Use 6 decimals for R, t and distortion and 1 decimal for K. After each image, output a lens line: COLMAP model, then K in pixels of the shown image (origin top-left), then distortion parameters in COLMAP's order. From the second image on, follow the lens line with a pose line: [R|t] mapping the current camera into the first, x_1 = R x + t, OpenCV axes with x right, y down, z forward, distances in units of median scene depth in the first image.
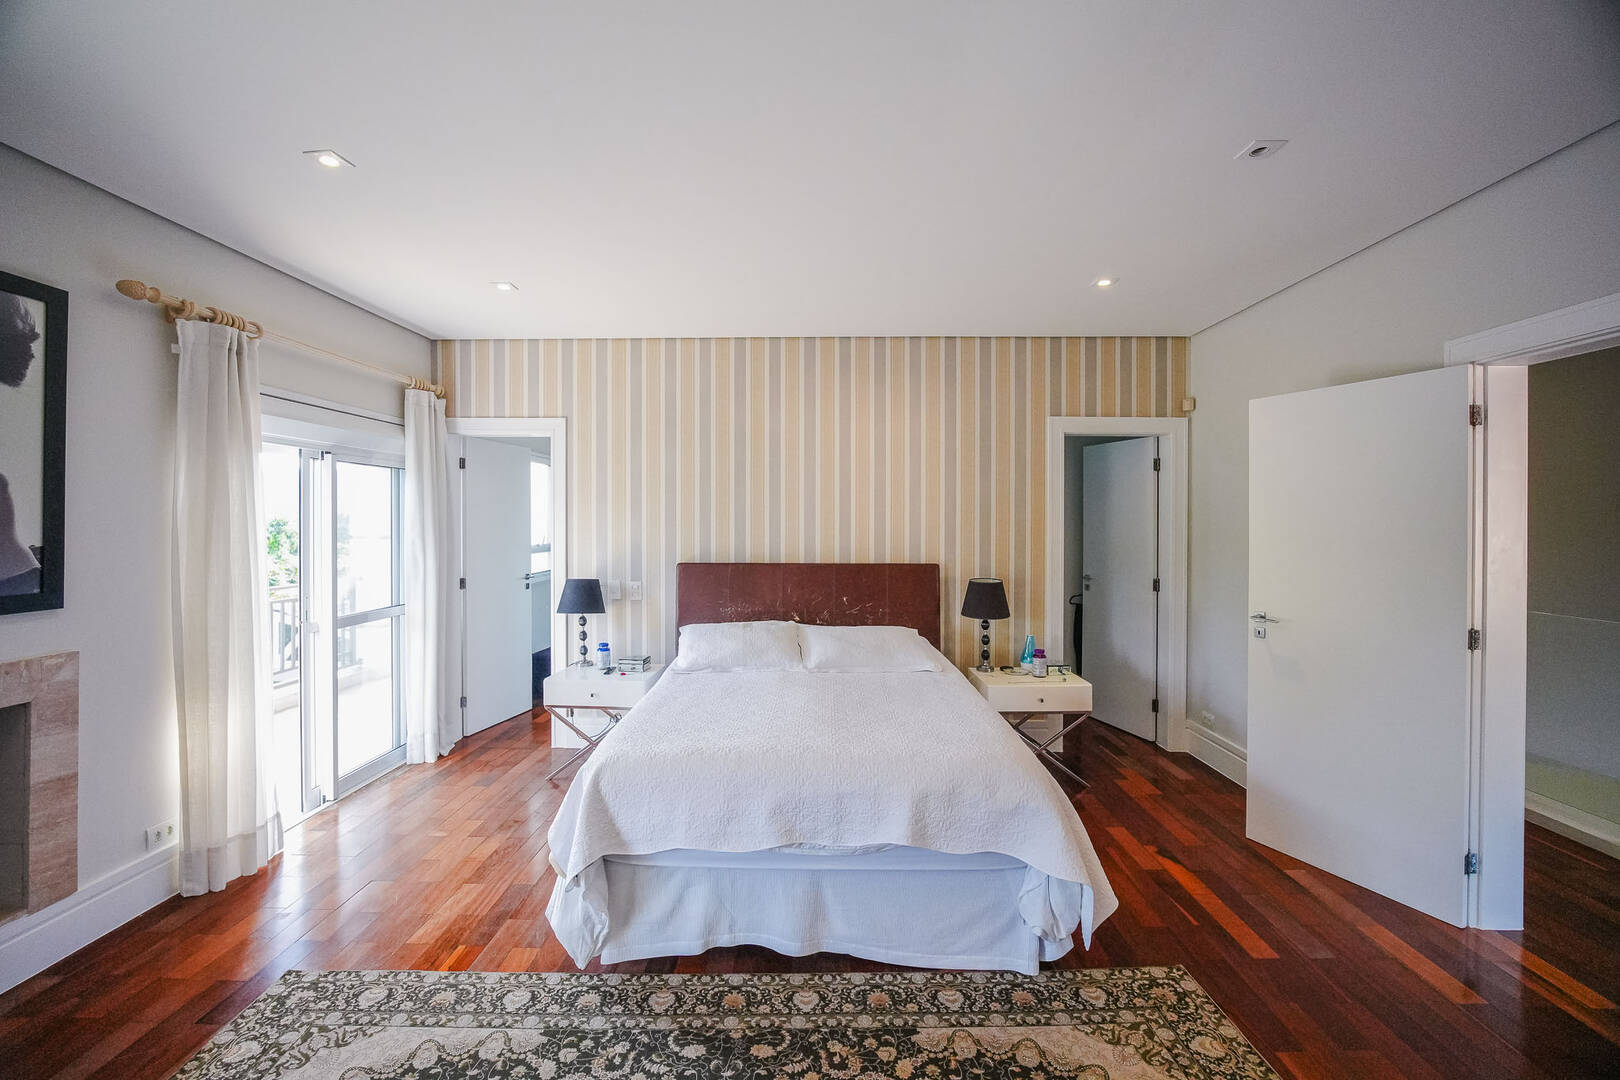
lens RADIAL K [[658.8, 0, 808.8], [0, 658.8, 522.8], [0, 0, 1]] dist [-0.024276, 0.005754]
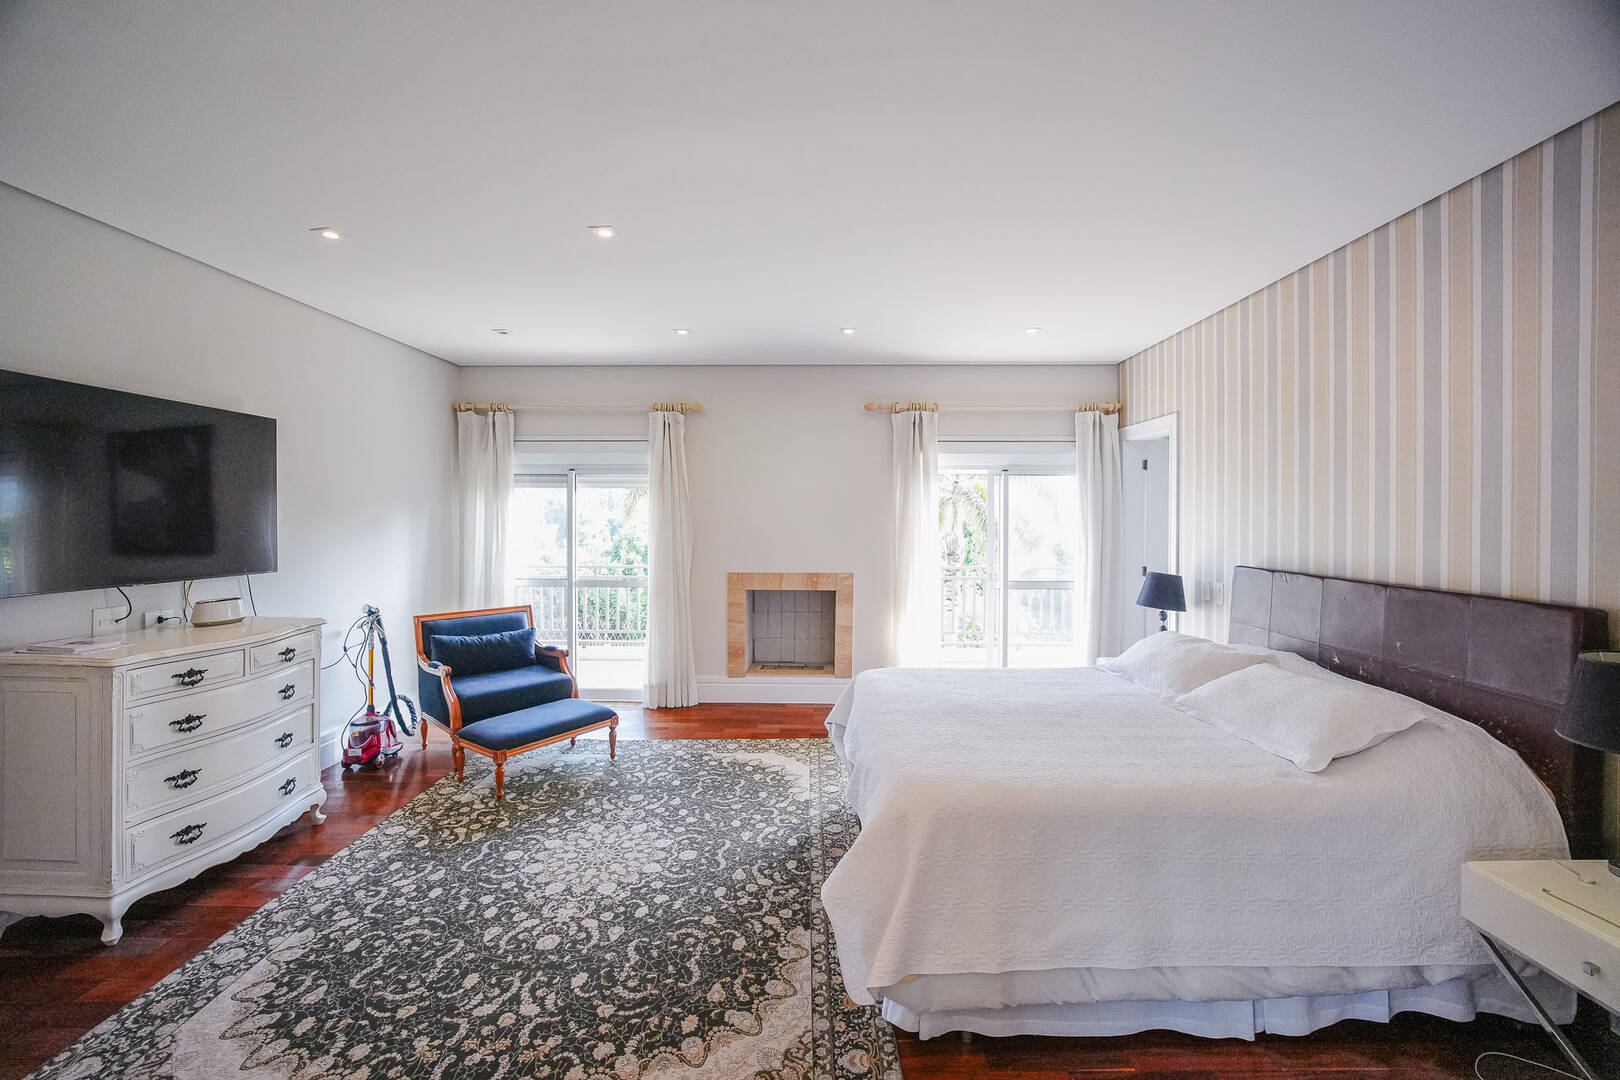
lens RADIAL K [[658.8, 0, 808.8], [0, 658.8, 522.8], [0, 0, 1]] dist [-0.024276, 0.005754]
pose [[-0.005110, 0.005611, -0.999971, 1.348078], [-0.008270, 0.999950, 0.005653, 0.012647], [0.999953, 0.008298, -0.005063, 0.975722]]
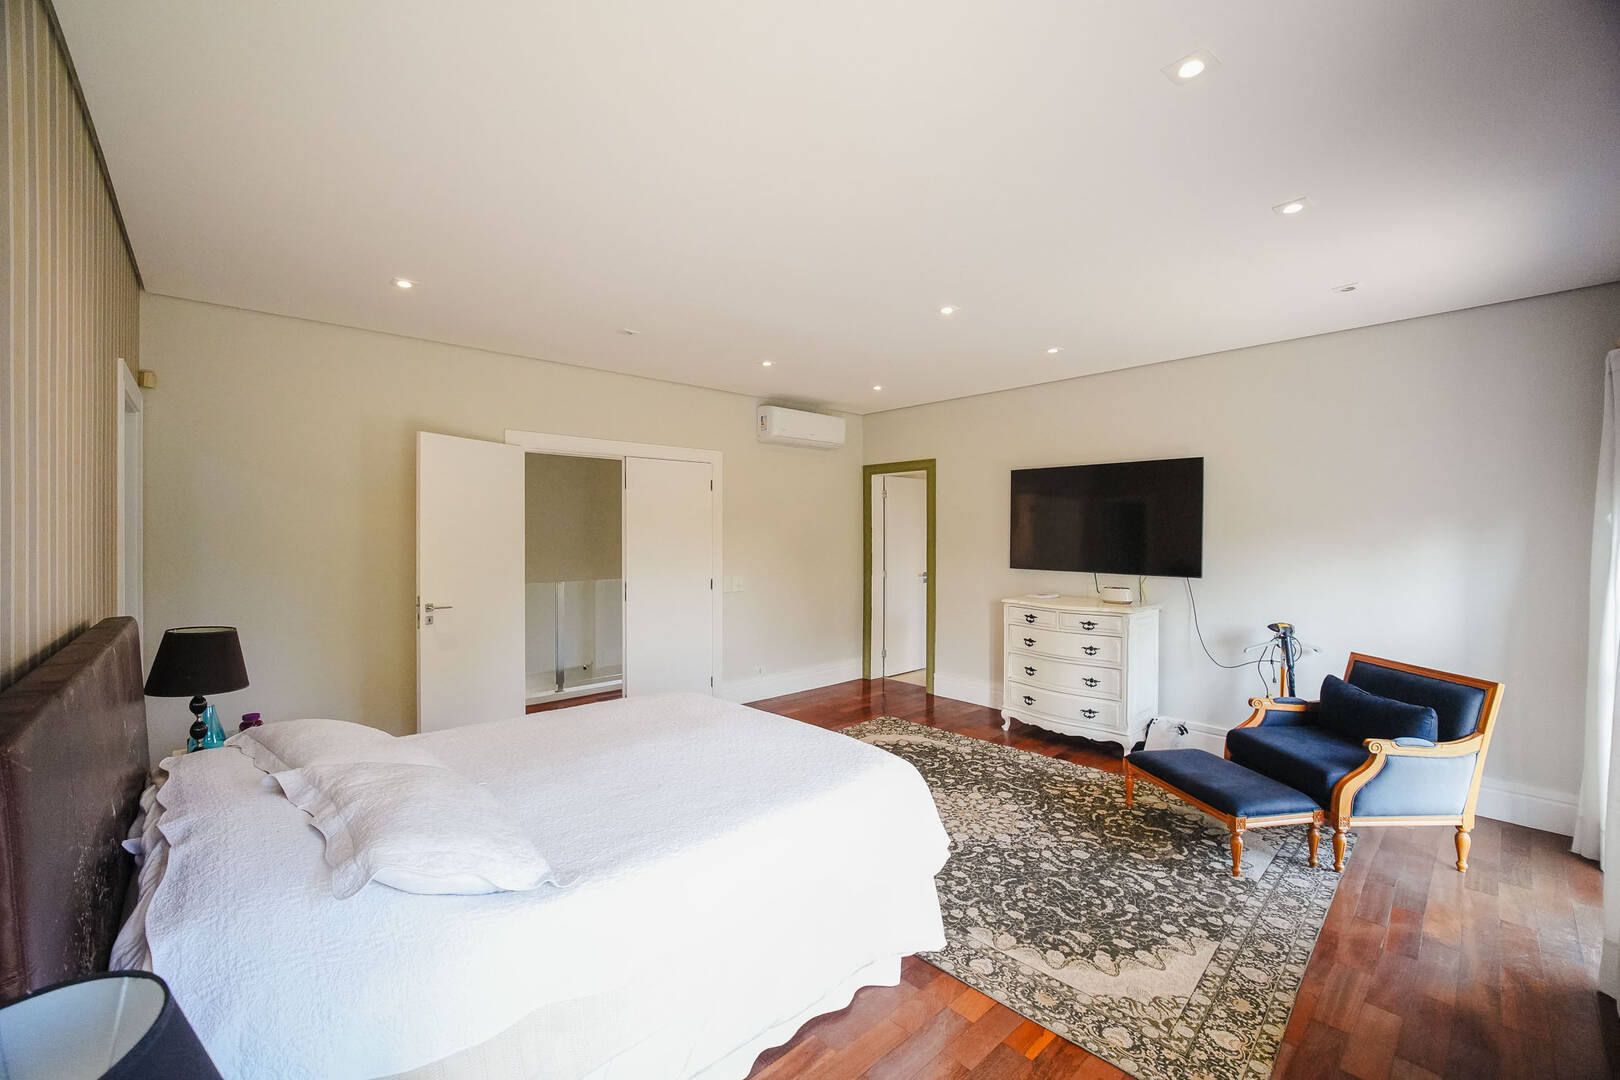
lens RADIAL K [[658.8, 0, 808.8], [0, 658.8, 522.8], [0, 0, 1]] dist [-0.024276, 0.005754]
pose [[-0.695772, 0.004127, 0.718251, -1.079678], [0.002003, 0.999991, -0.003806, -0.016171], [-0.718260, -0.001210, -0.695774, 2.051656]]
